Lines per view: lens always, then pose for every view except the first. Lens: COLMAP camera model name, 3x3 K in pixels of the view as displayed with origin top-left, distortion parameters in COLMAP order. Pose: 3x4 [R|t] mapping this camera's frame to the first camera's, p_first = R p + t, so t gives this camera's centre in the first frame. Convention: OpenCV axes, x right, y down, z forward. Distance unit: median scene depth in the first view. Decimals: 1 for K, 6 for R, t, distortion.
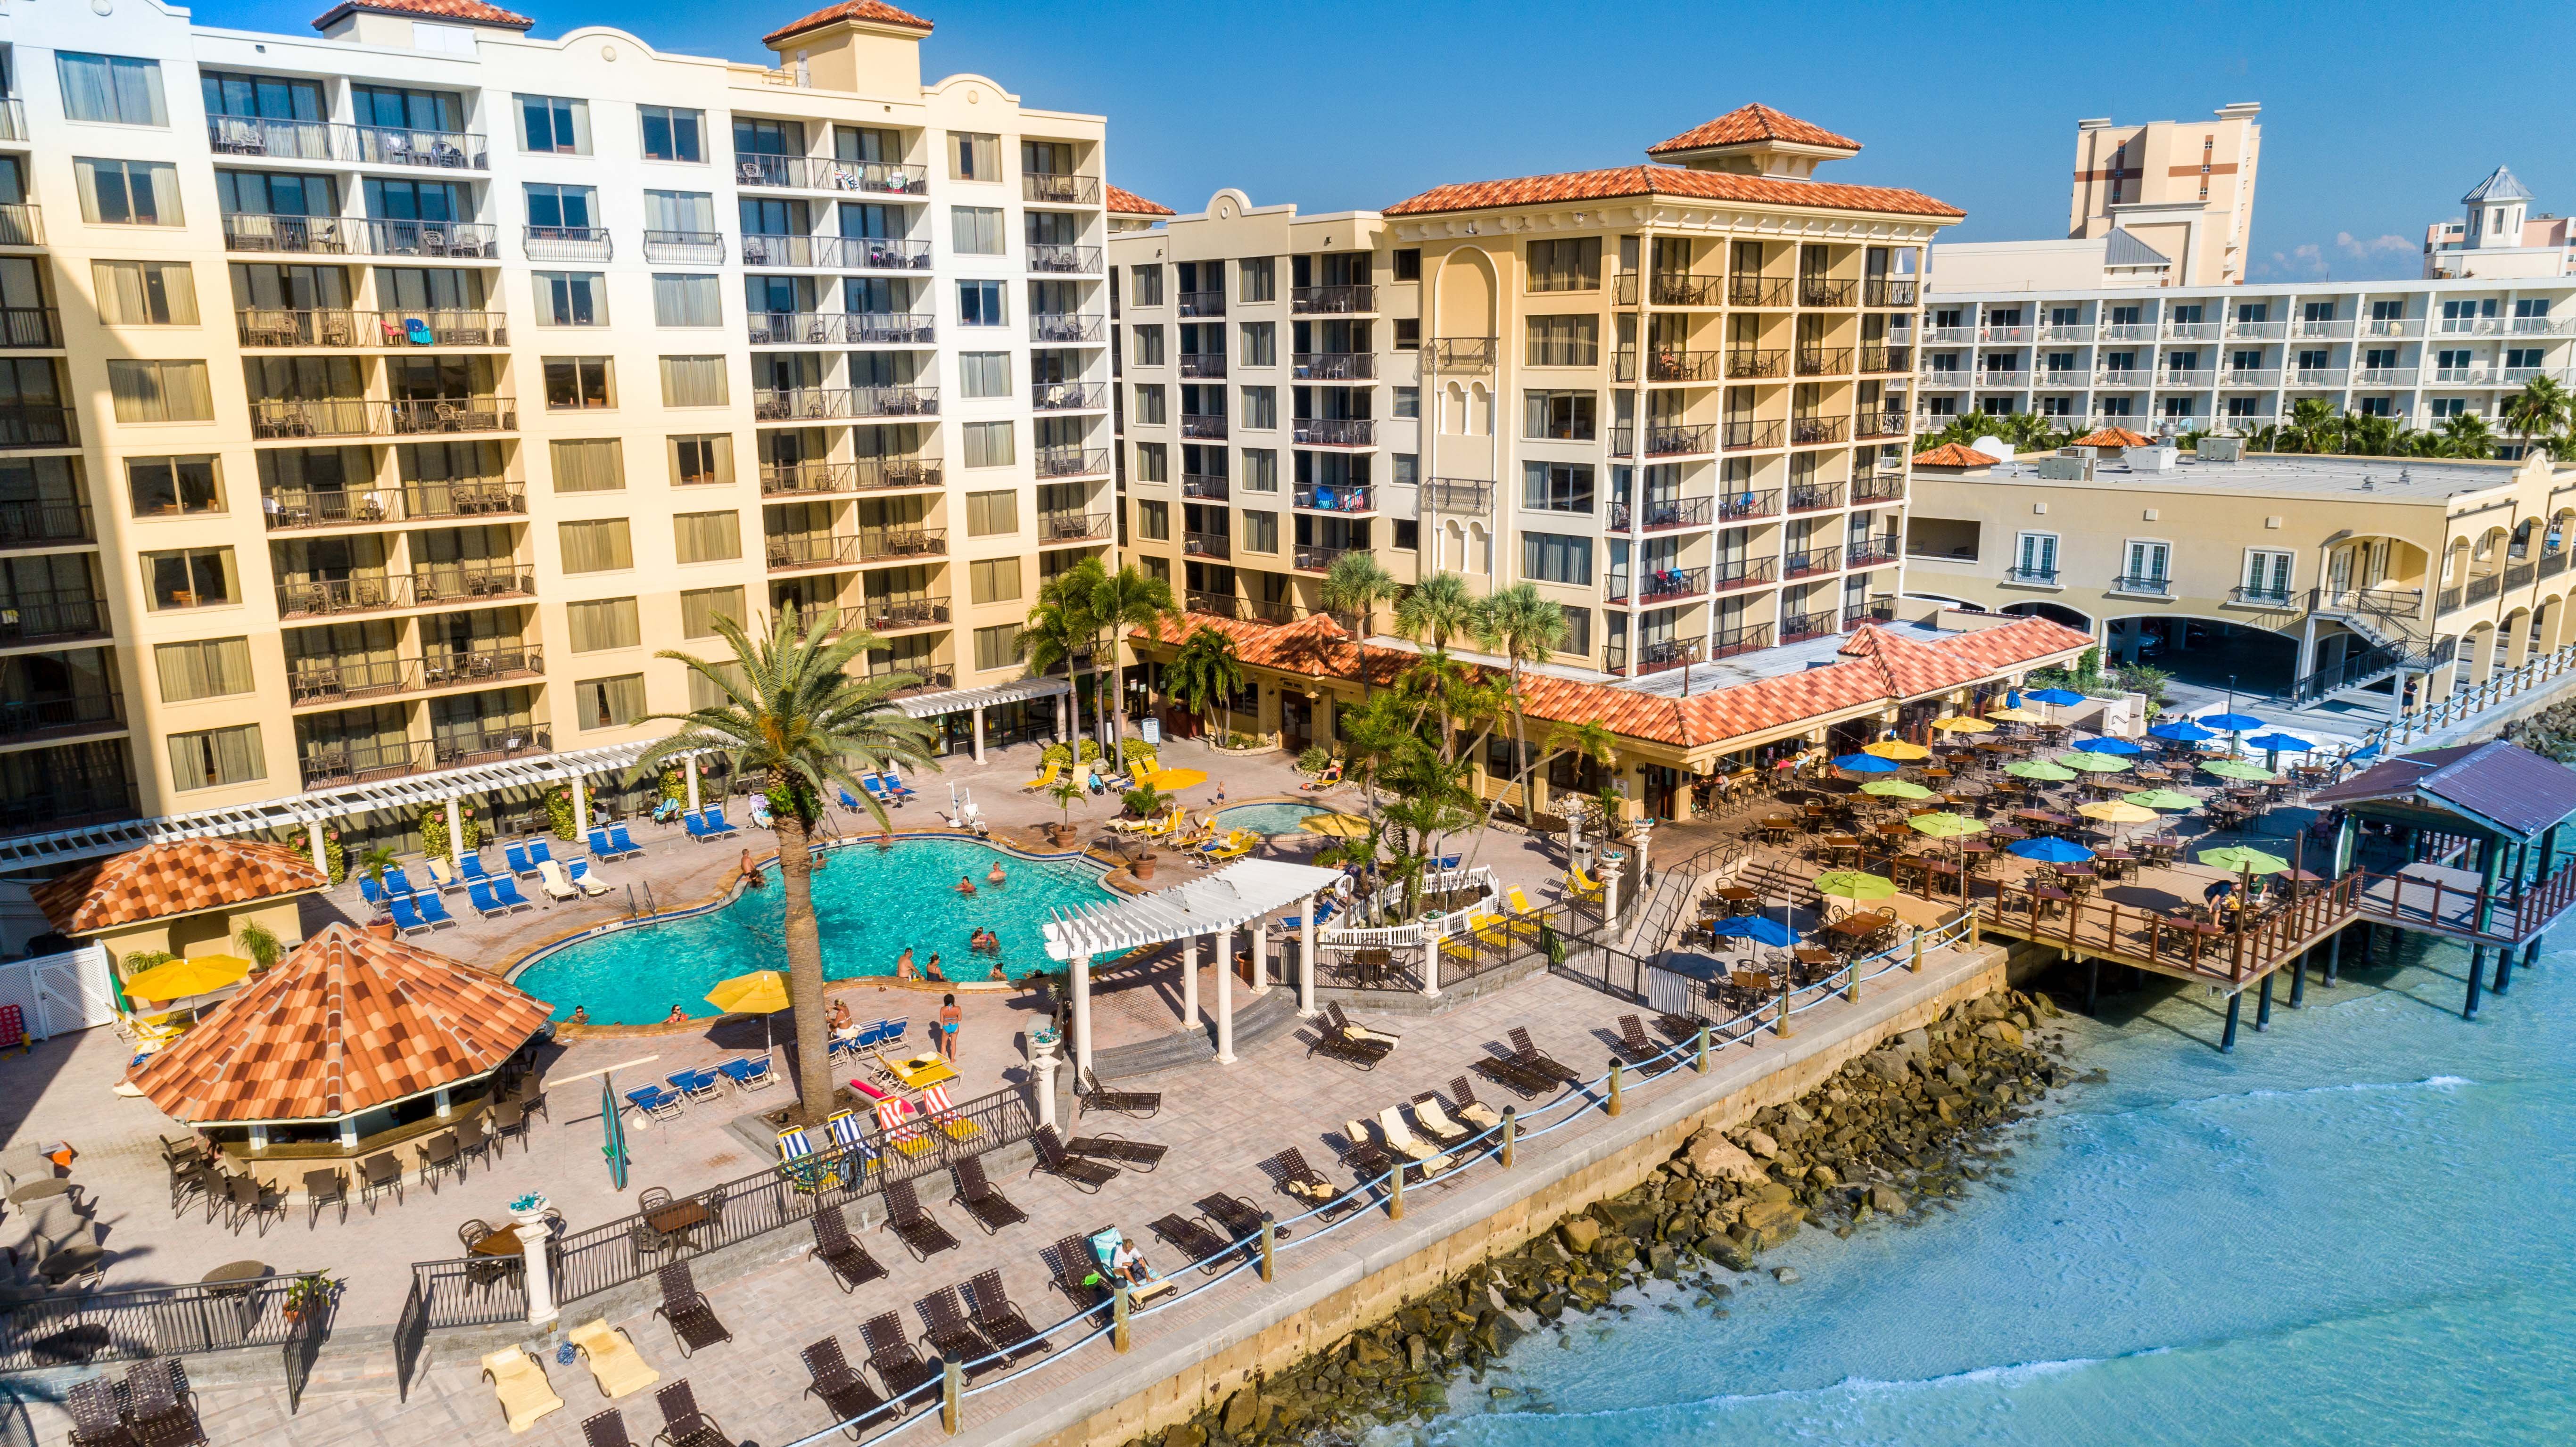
lens RADIAL K [[1724.6, 0, 1295.0], [0, 1724.6, 727.3], [0, 0, 1]] dist [0.015216, 0.007137]
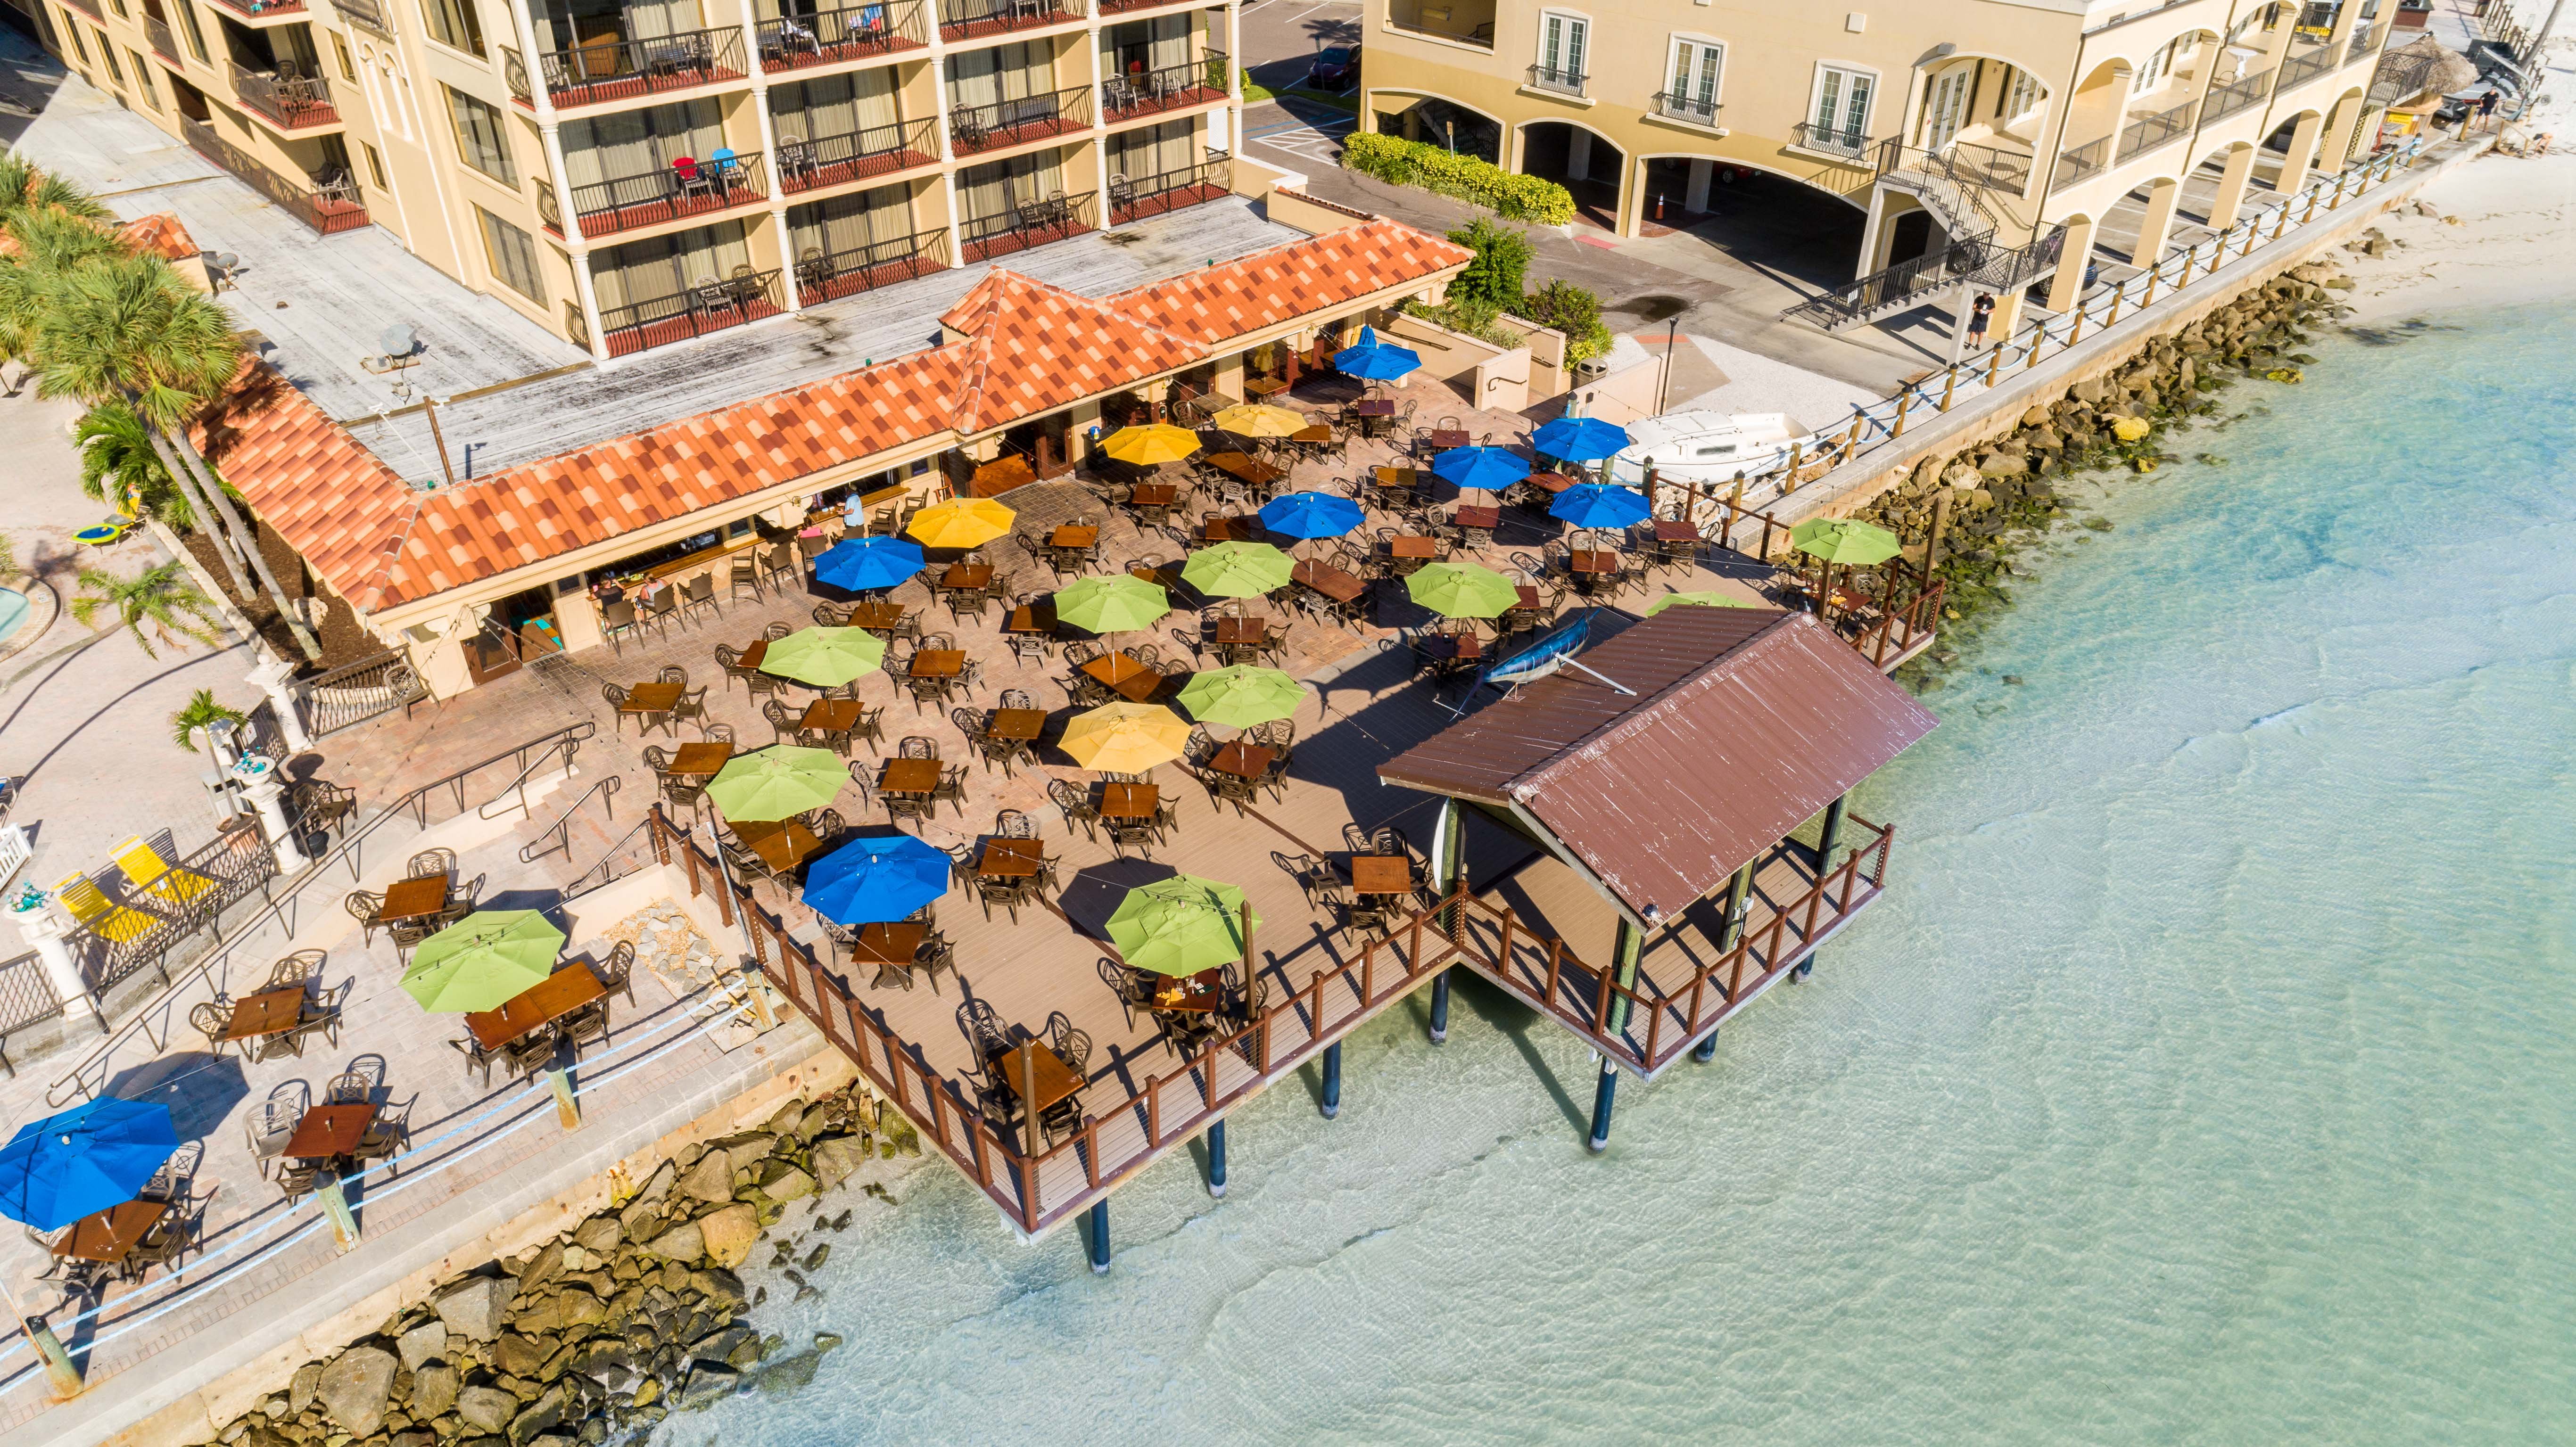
lens RADIAL K [[1724.6, 0, 1304.1], [0, 1724.6, 720.6], [0, 0, 1]] dist [0.015216, 0.007137]
pose [[0.999542, -0.002523, 0.030141, 0.342776], [-0.008347, 0.934802, 0.355071, -0.104000], [-0.029072, -0.355160, 0.934353, 0.314031]]
